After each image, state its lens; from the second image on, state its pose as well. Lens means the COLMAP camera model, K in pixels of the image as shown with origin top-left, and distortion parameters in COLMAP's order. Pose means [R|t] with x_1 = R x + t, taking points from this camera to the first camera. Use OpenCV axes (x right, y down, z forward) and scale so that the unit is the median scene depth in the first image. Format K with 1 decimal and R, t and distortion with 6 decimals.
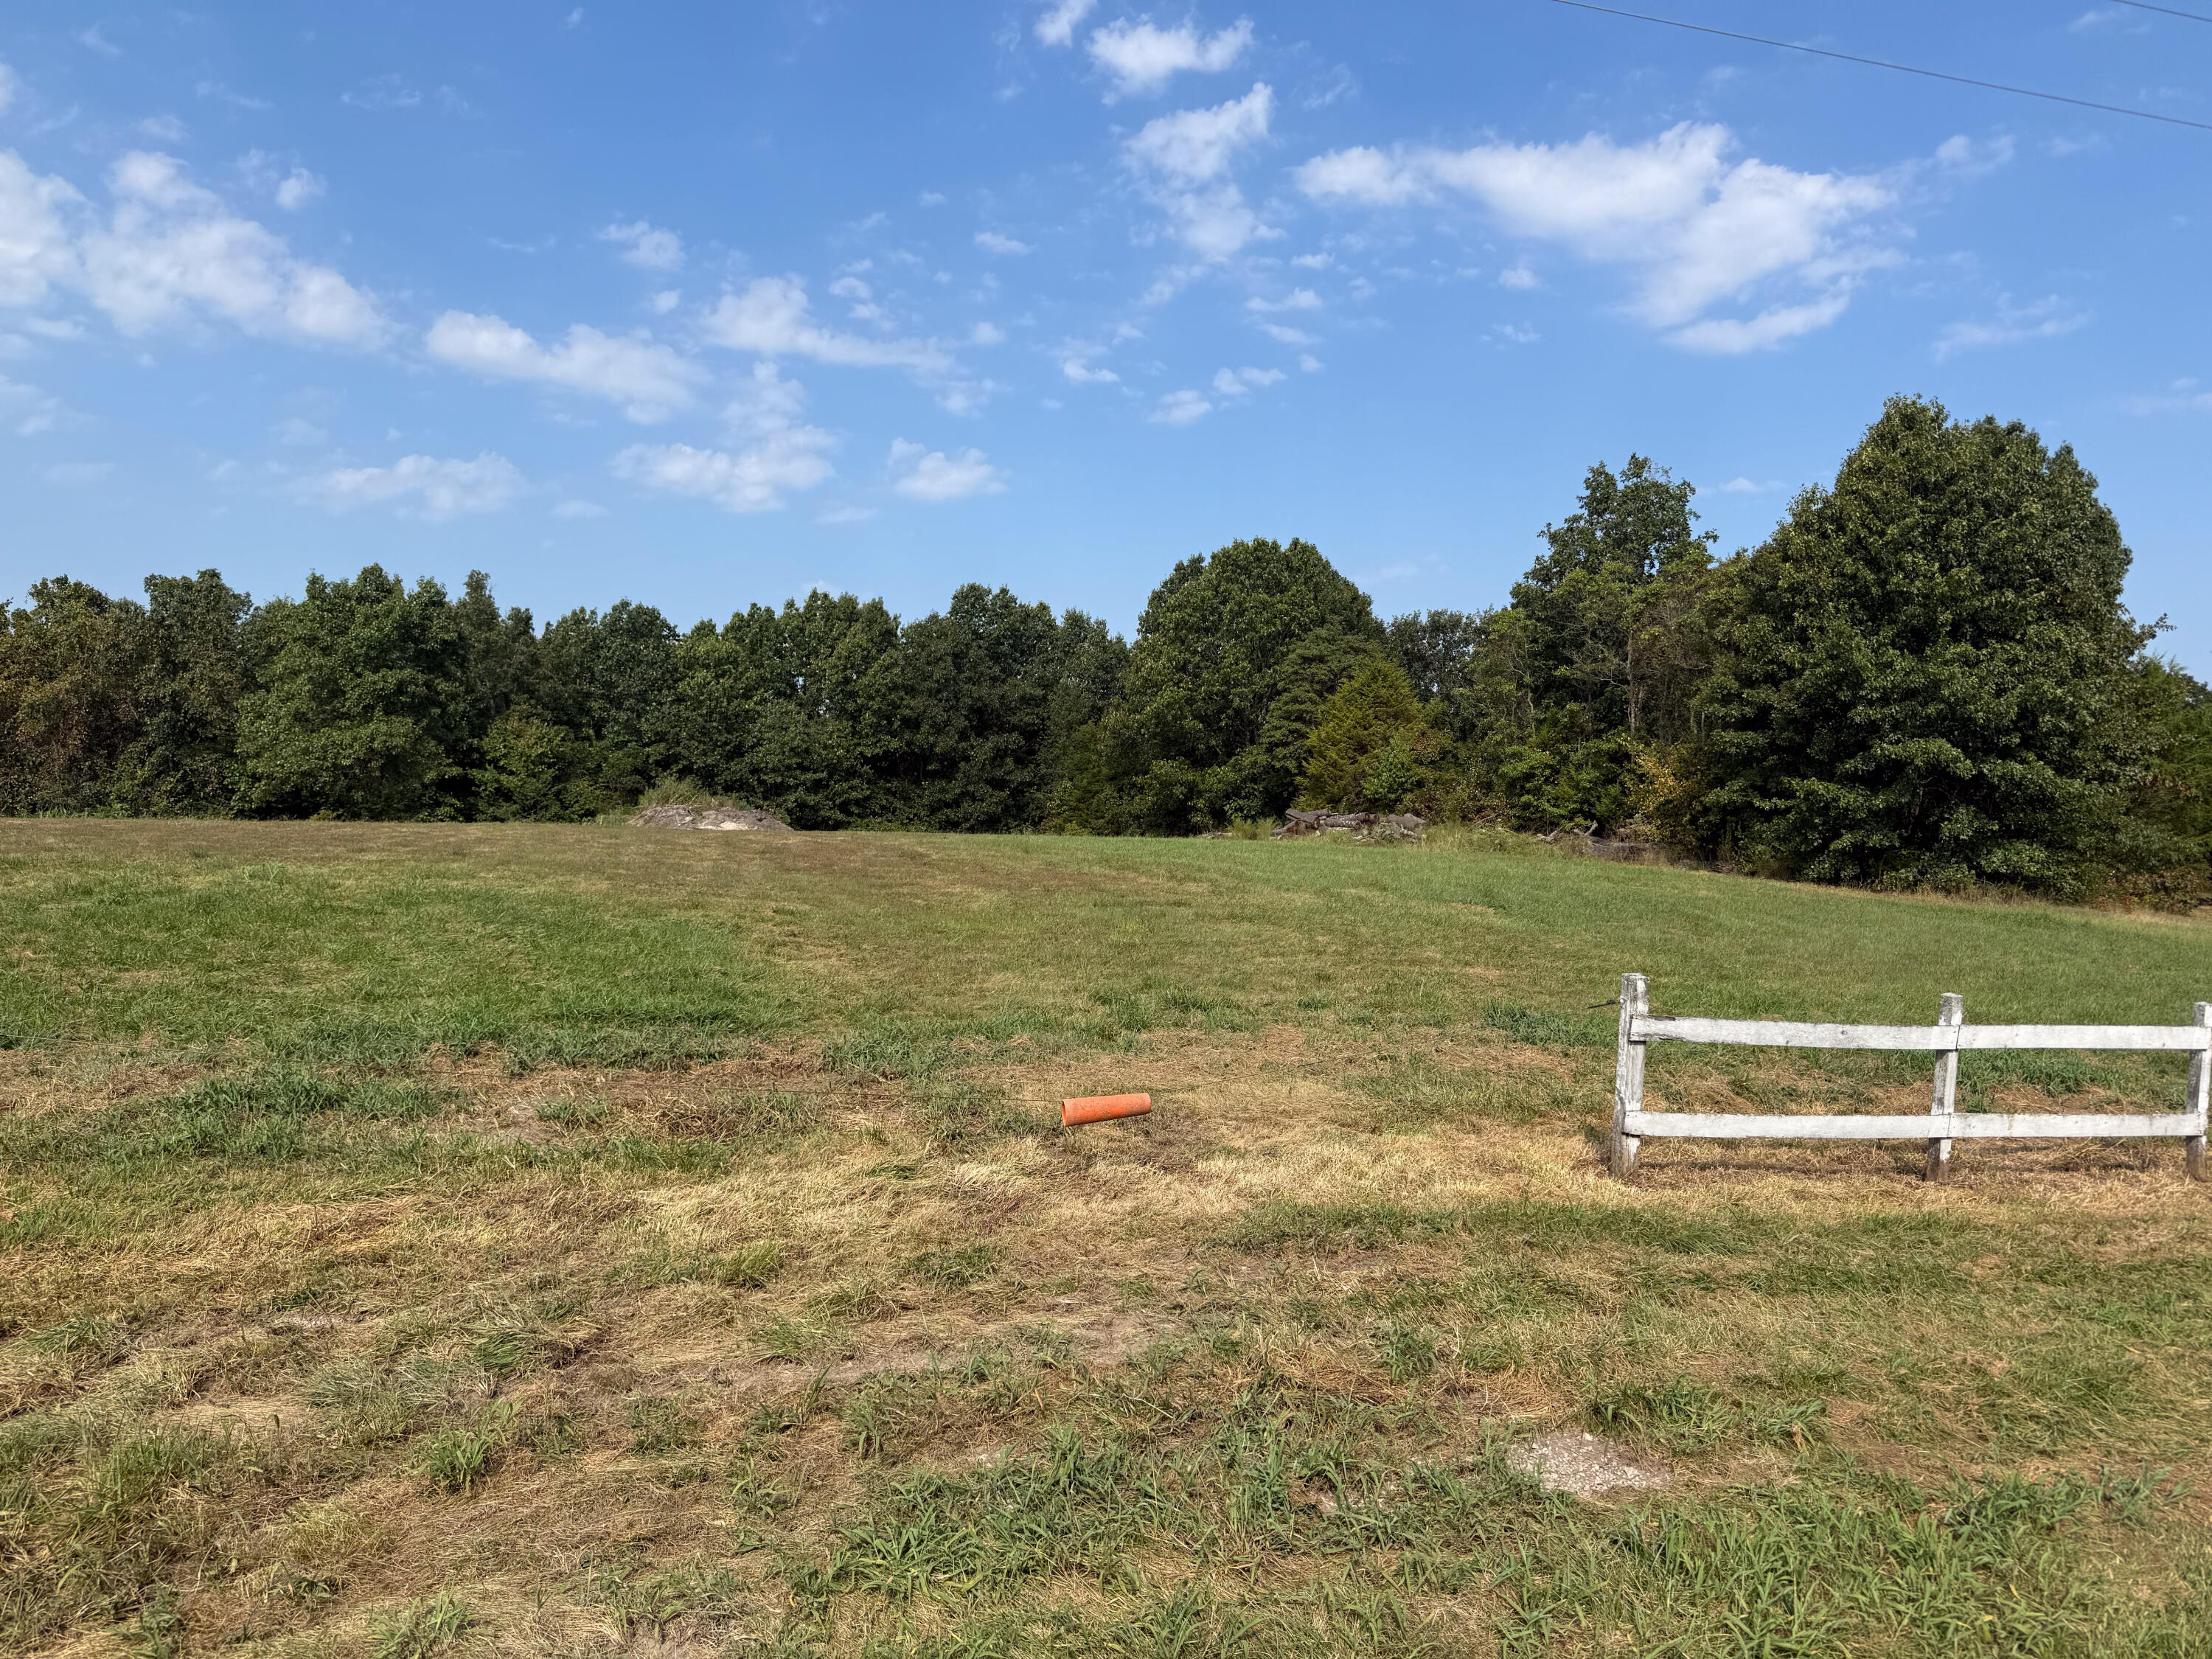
lens RADIAL K [[1565.3, 0, 1138.8], [0, 1565.3, 834.5], [0, 0, 1]] dist [0.051002, -0.070391]
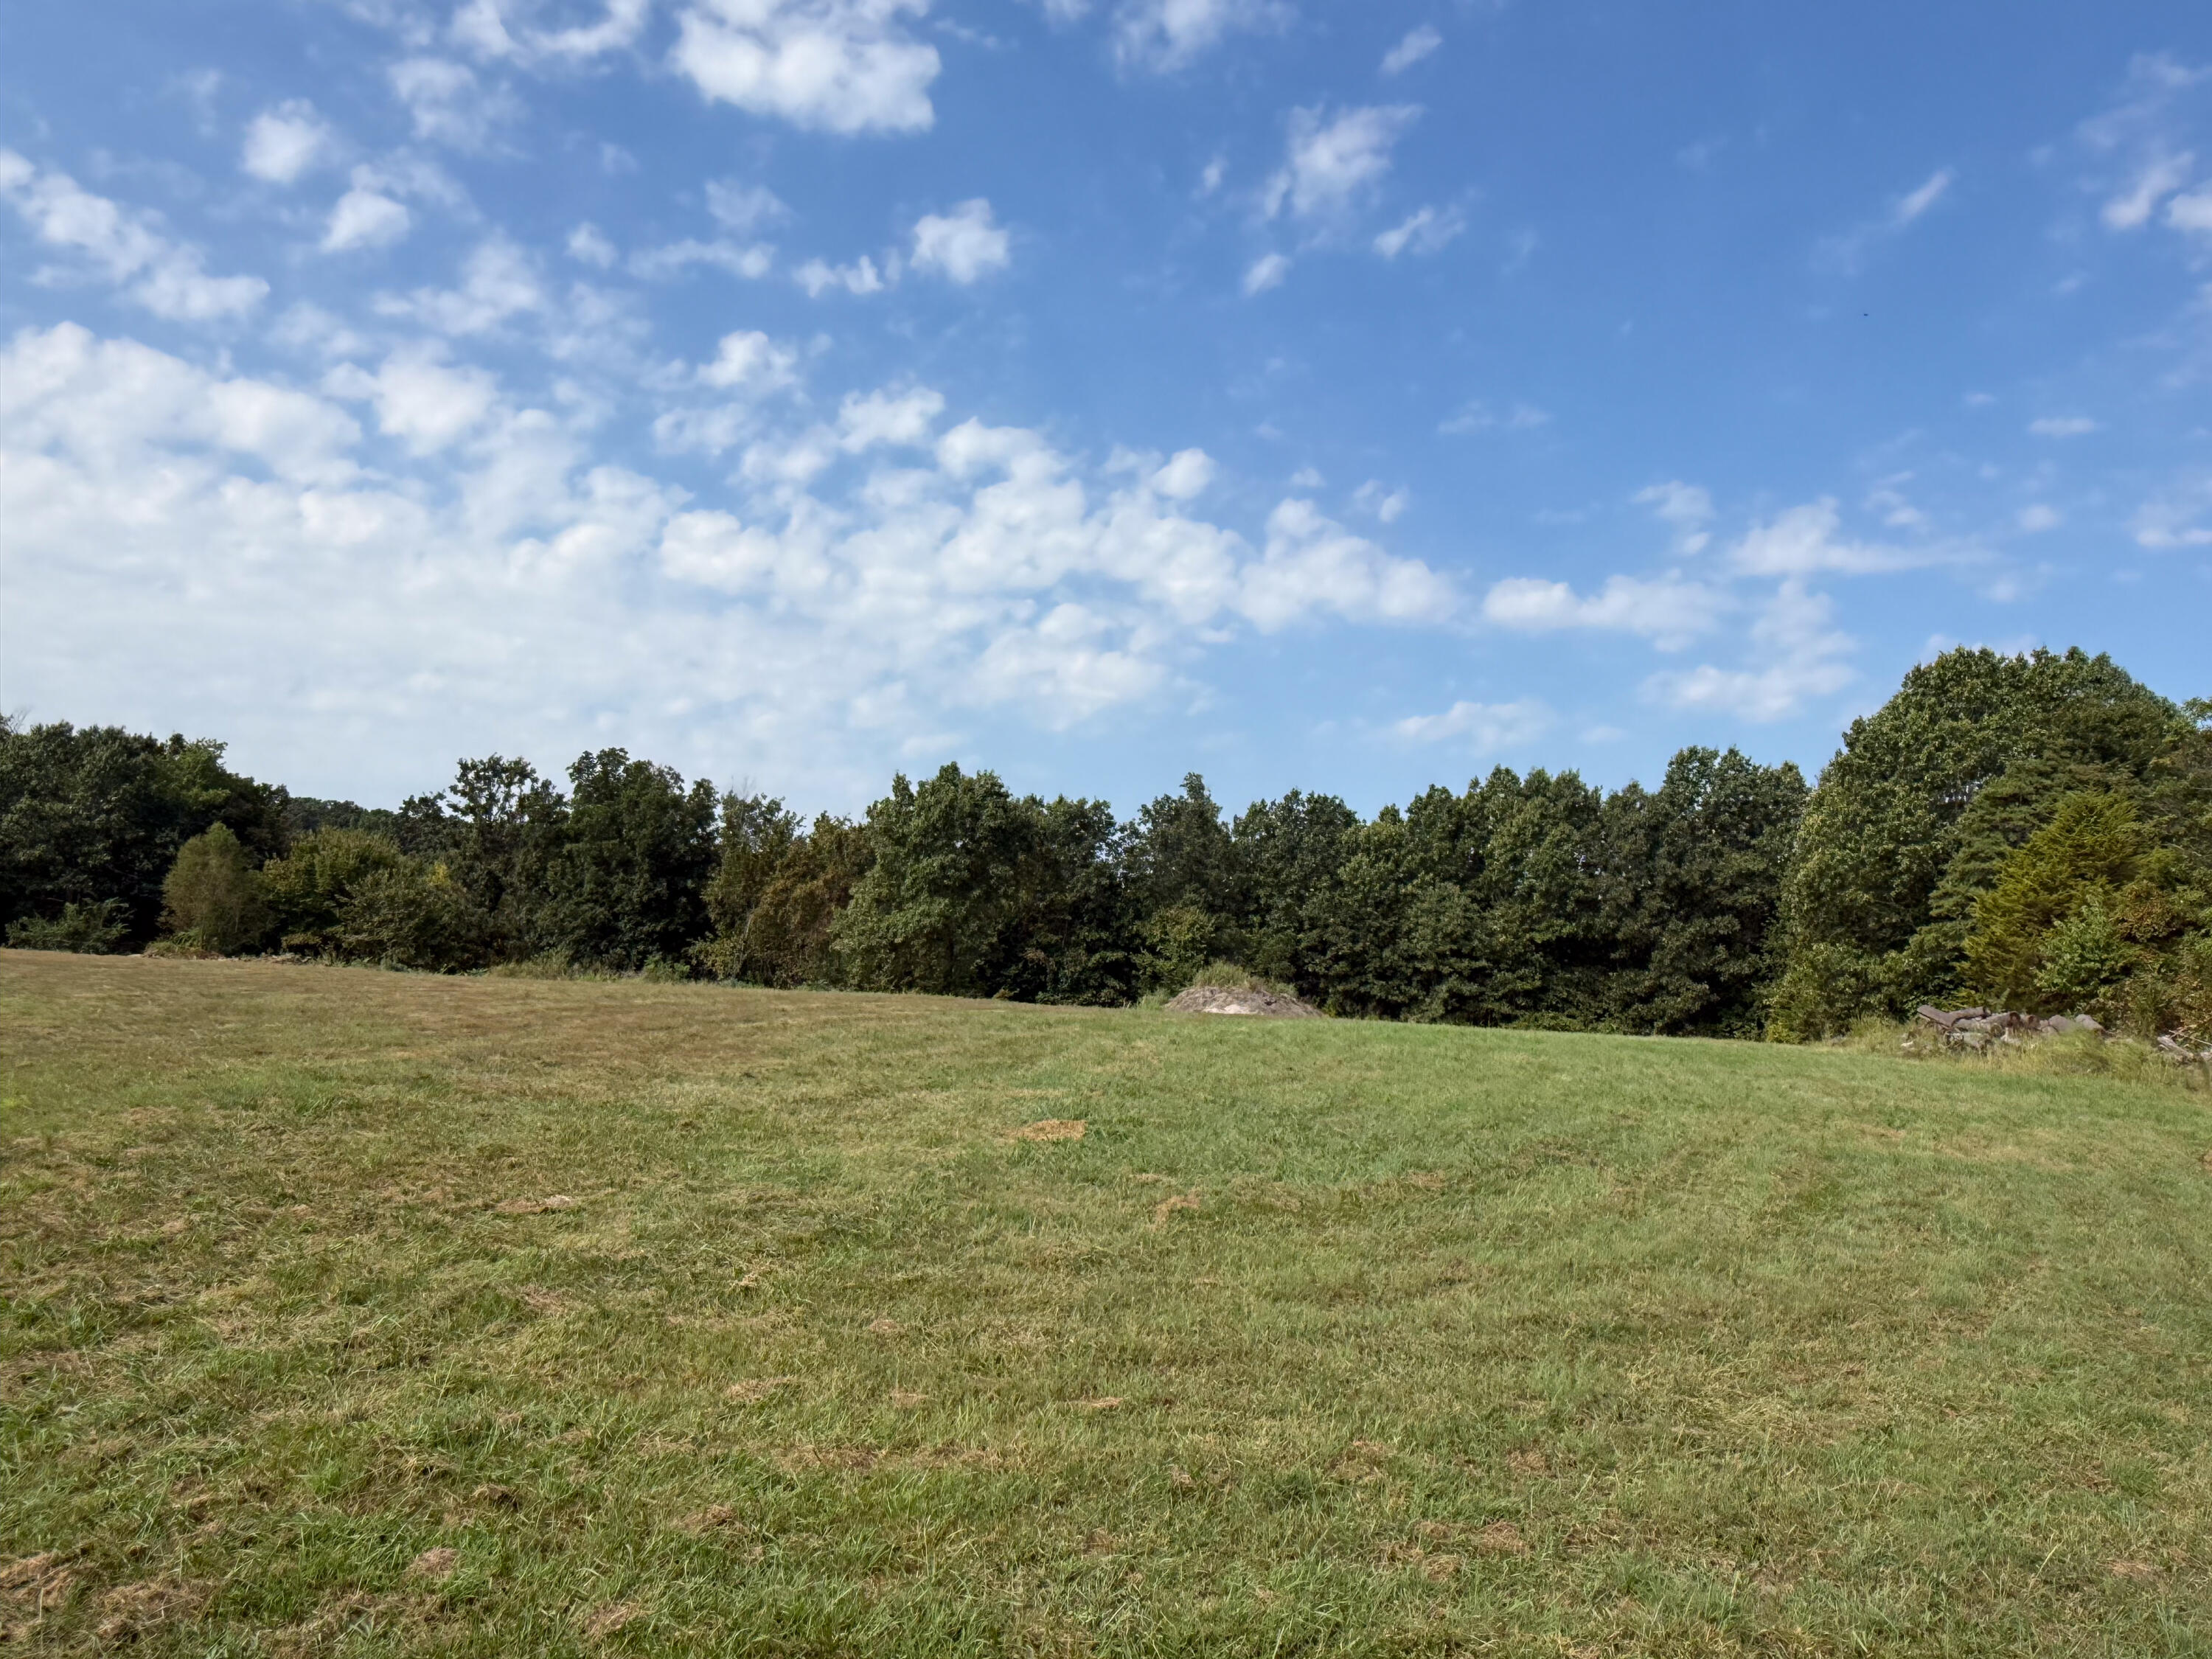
lens RADIAL K [[1465.4, 0, 1159.0], [0, 1465.4, 745.7], [0, 0, 1]] dist [-0.009513, -0.000282]
pose [[0.792584, -0.083705, -0.603990, 0.162318], [-0.035567, 0.982500, -0.182835, 0.000352], [0.608724, 0.166394, 0.775737, 0.185080]]
